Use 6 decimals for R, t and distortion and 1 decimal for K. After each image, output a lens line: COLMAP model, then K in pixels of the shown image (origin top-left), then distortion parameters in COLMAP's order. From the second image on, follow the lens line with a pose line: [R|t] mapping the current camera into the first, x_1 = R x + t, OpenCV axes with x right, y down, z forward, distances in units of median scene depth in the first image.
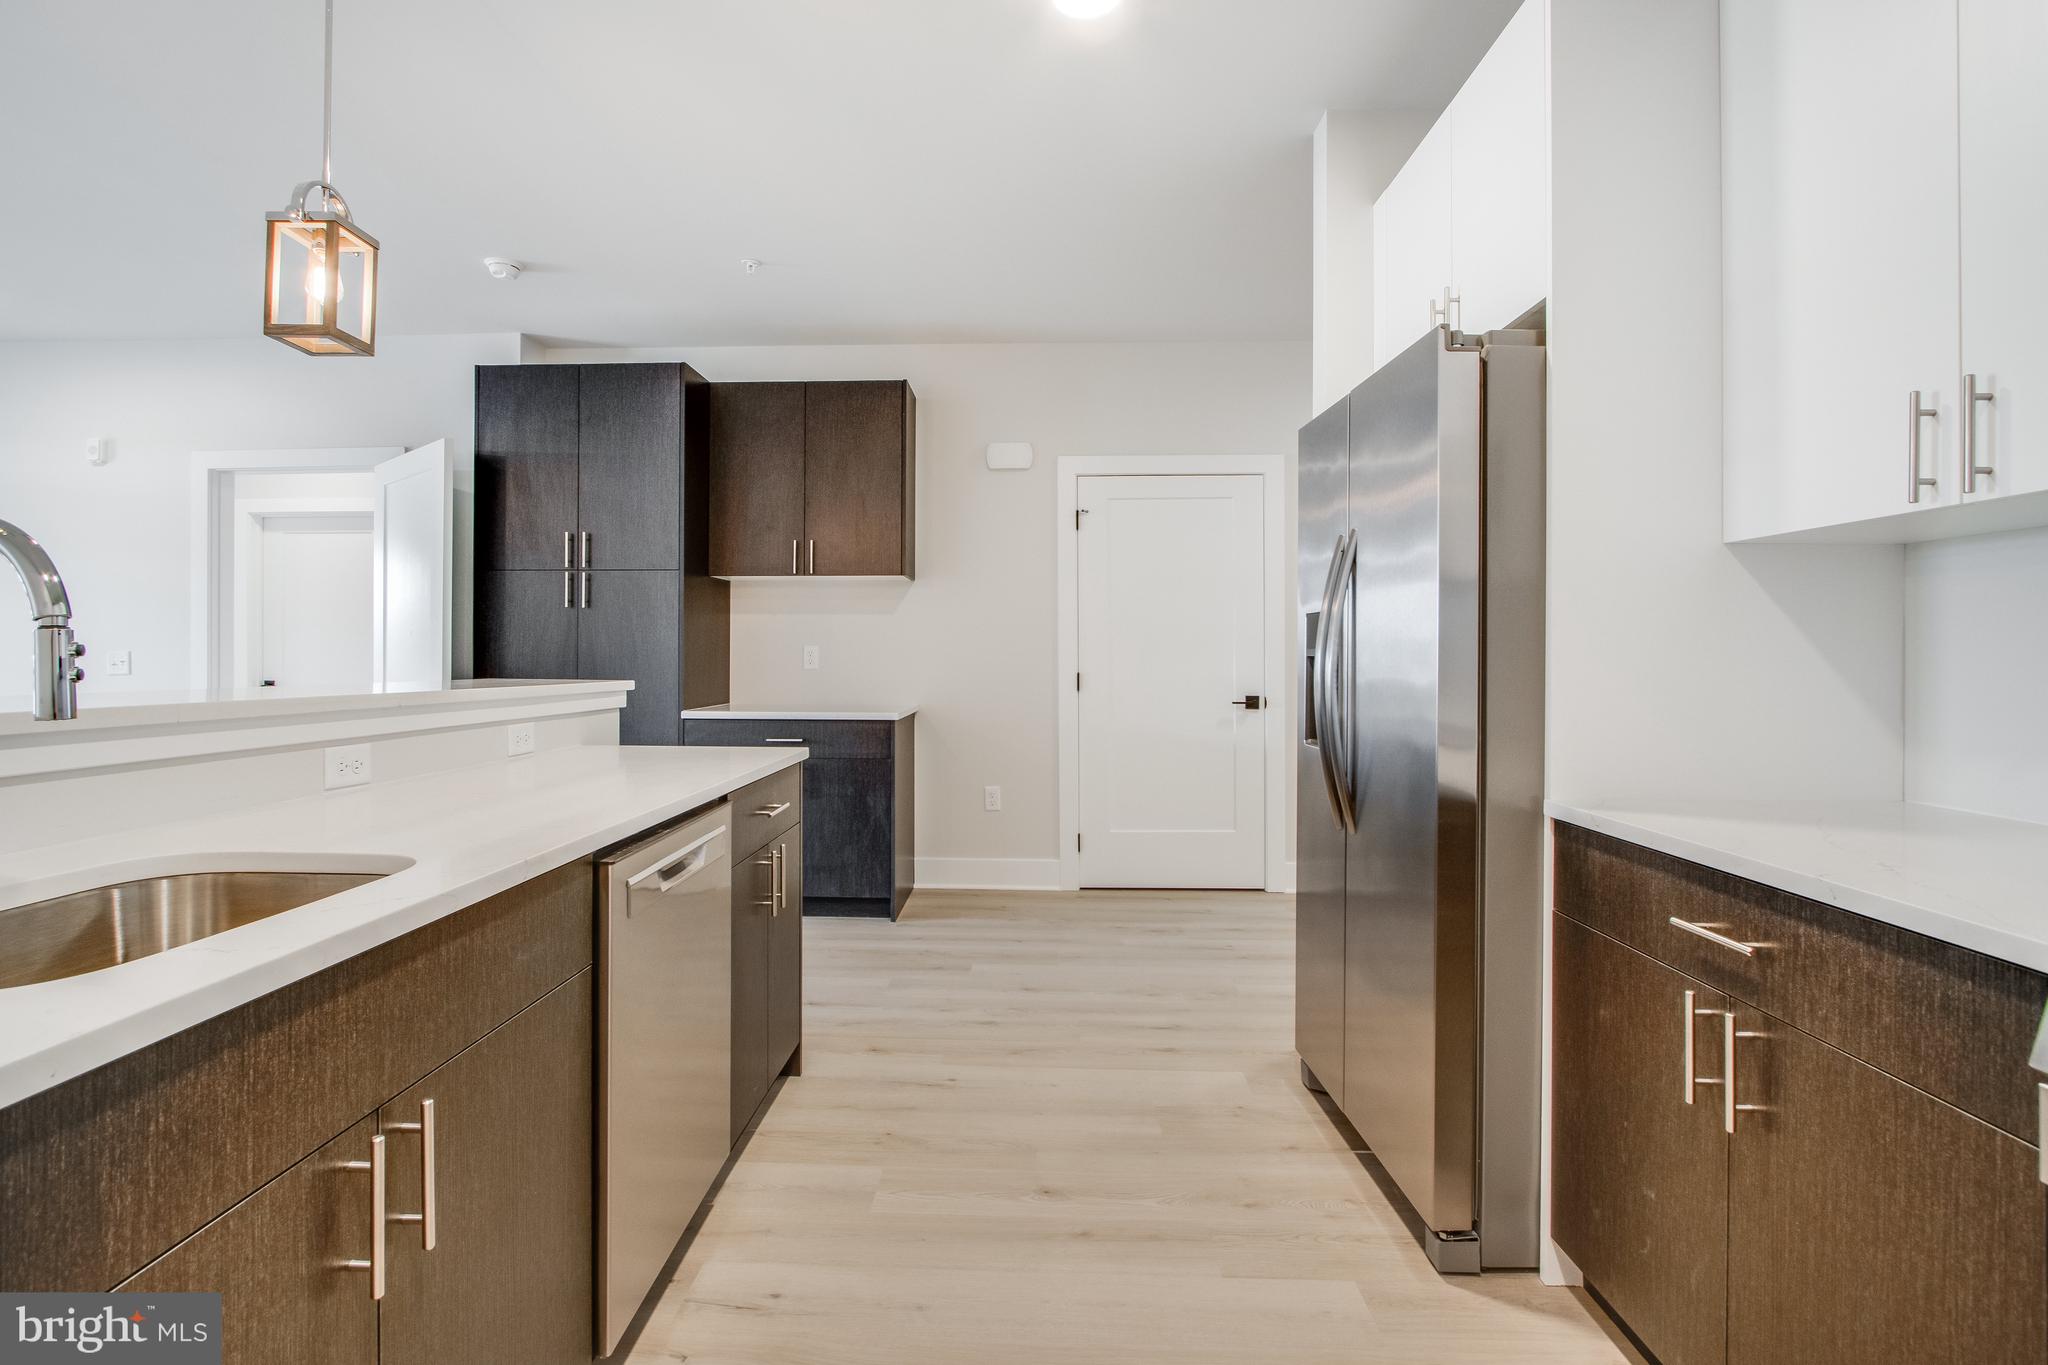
lens RADIAL K [[957.7, 0, 966.6], [0, 957.7, 662.4], [0, 0, 1]] dist [-0.008222, 0.002914]
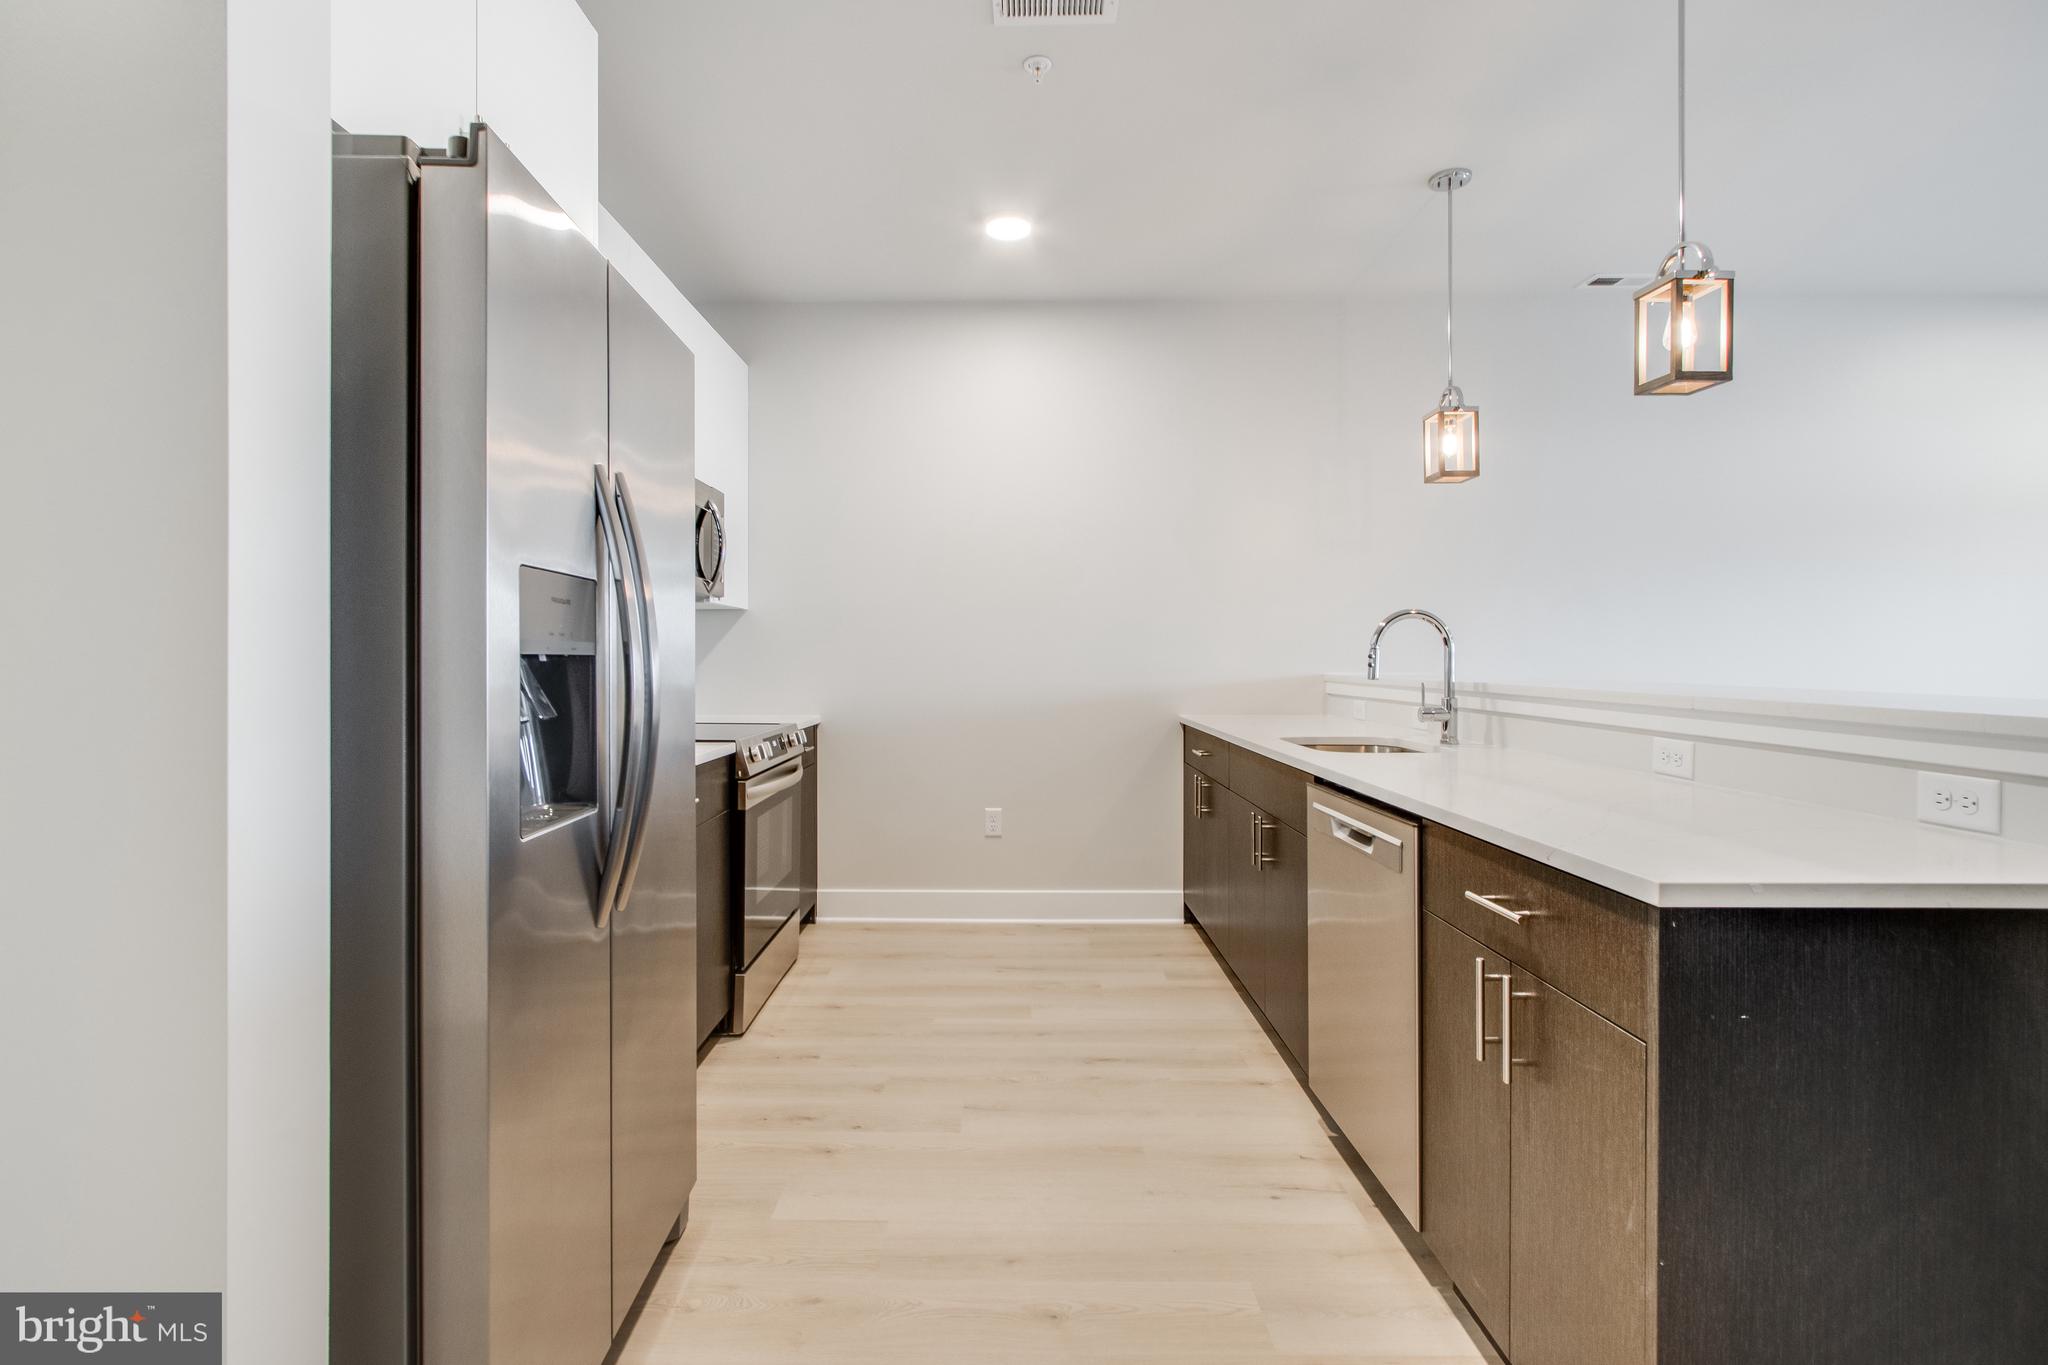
lens RADIAL K [[957.7, 0, 1004.5], [0, 957.7, 652.2], [0, 0, 1]] dist [-0.008222, 0.002914]
pose [[-0.997582, -0.005101, -0.069308, 0.314313], [-0.005309, 0.999982, 0.002809, -0.020710], [0.069292, 0.003171, -0.997591, 3.022532]]
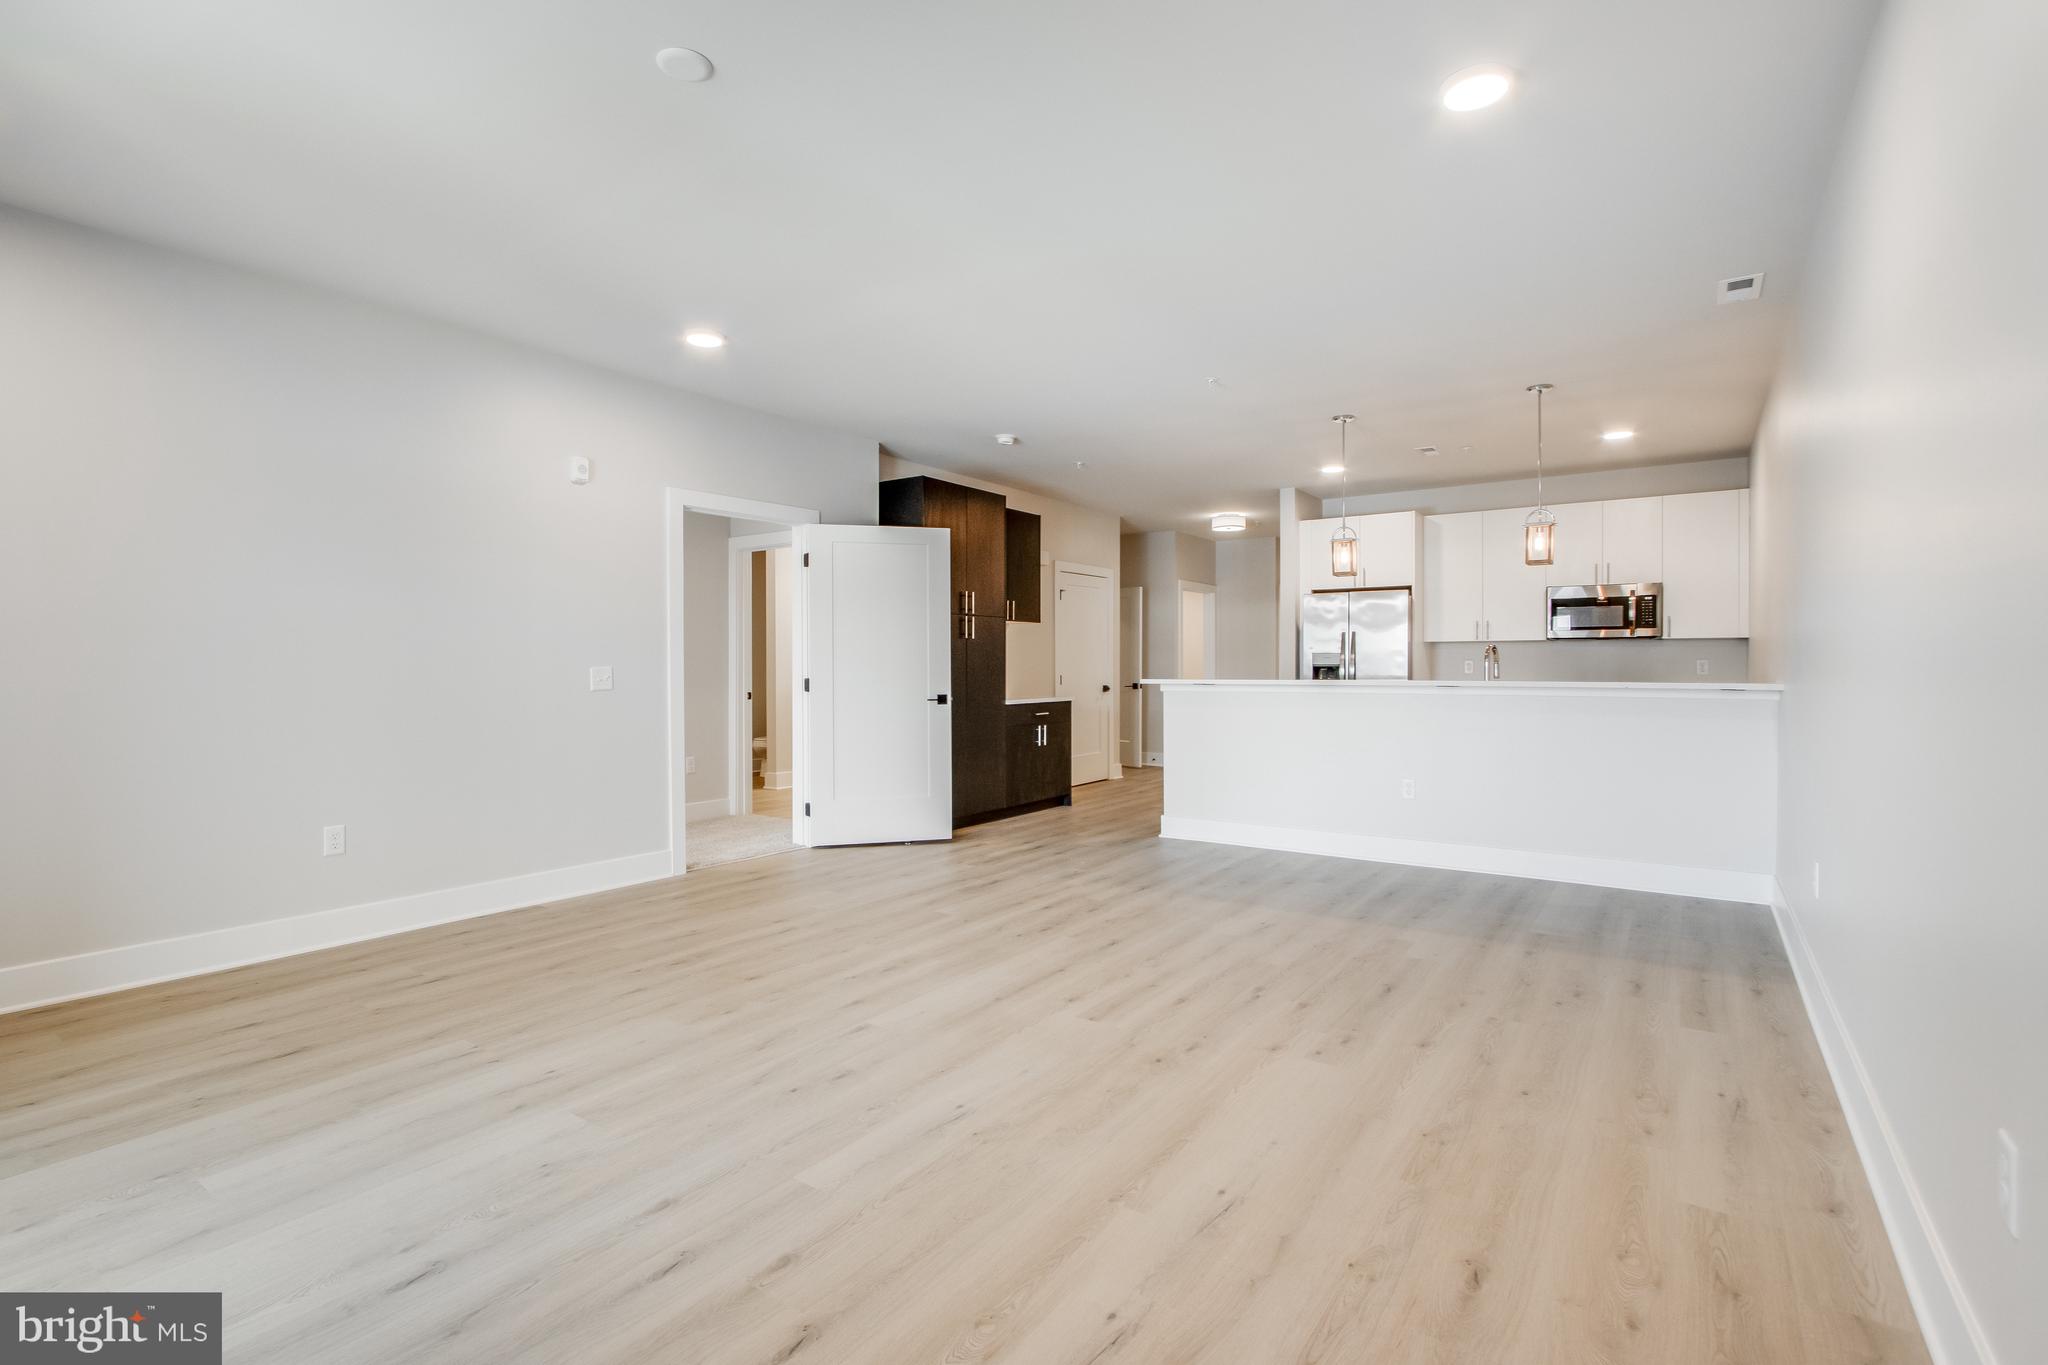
lens RADIAL K [[957.7, 0, 986.8], [0, 957.7, 662.9], [0, 0, 1]] dist [-0.008222, 0.002914]
pose [[0.538111, -0.002217, 0.842871, -6.156435], [0.008185, 0.999963, -0.002596, -0.035135], [-0.842834, 0.008295, 0.538109, 0.326559]]
